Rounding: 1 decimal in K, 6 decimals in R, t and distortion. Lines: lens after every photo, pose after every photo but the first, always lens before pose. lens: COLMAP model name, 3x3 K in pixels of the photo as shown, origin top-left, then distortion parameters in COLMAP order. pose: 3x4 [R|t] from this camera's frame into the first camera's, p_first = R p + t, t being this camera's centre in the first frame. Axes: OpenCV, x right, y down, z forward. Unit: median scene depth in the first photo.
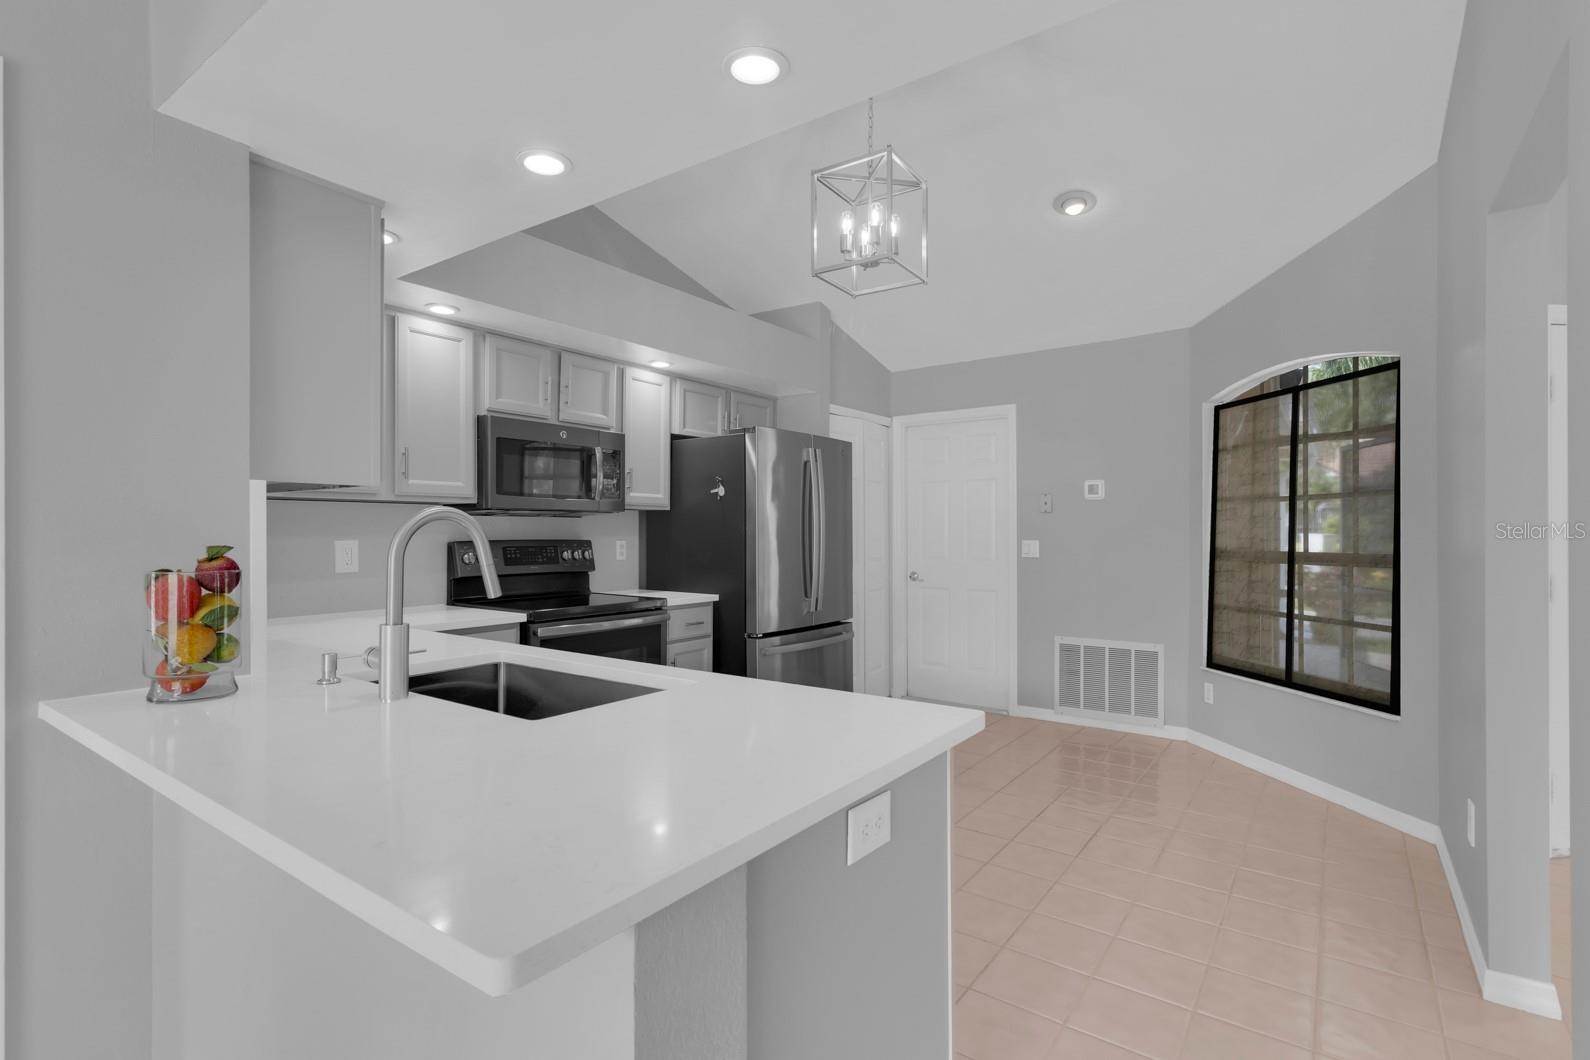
lens RADIAL K [[752.0, 0, 795.0], [0, 752.0, 530.0], [0, 0, 1]] dist [0.000008, -0.000042]
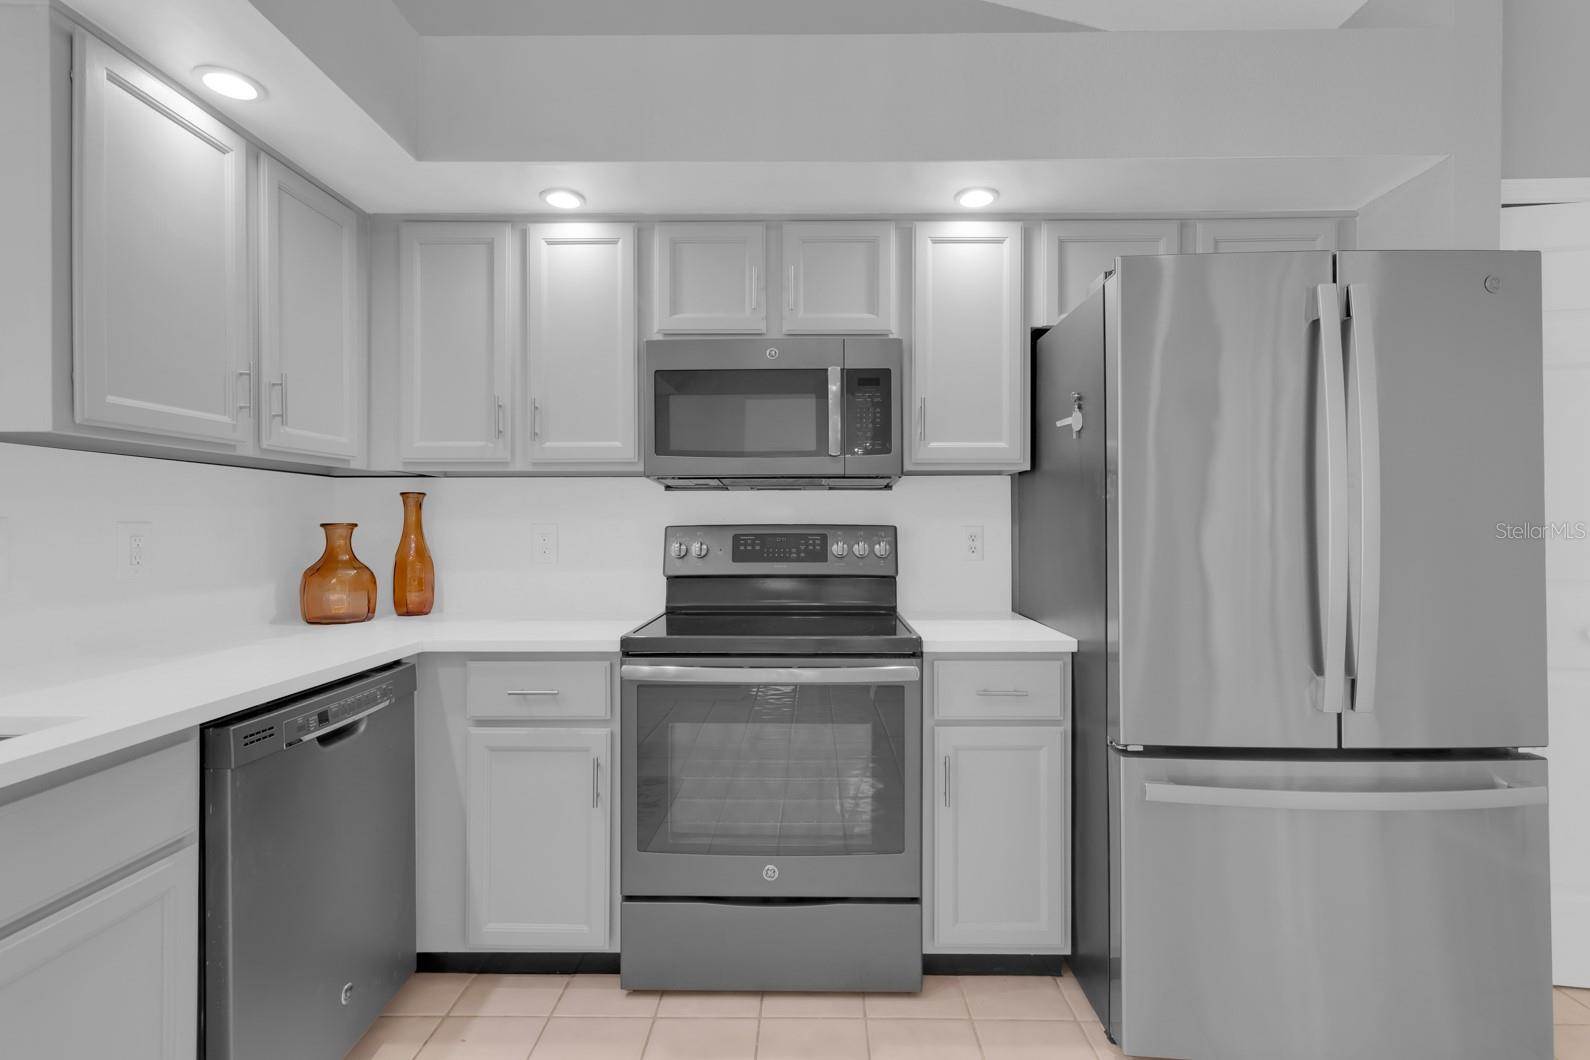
lens RADIAL K [[733.9, 0, 798.4], [0, 733.9, 523.1], [0, 0, 1]] dist [0.001560, 0.000032]
pose [[0.587535, -0.008428, -0.809155, 0.169125], [0.002287, 0.999959, -0.008755, 0.016148], [0.809195, 0.003293, 0.587531, 0.581842]]
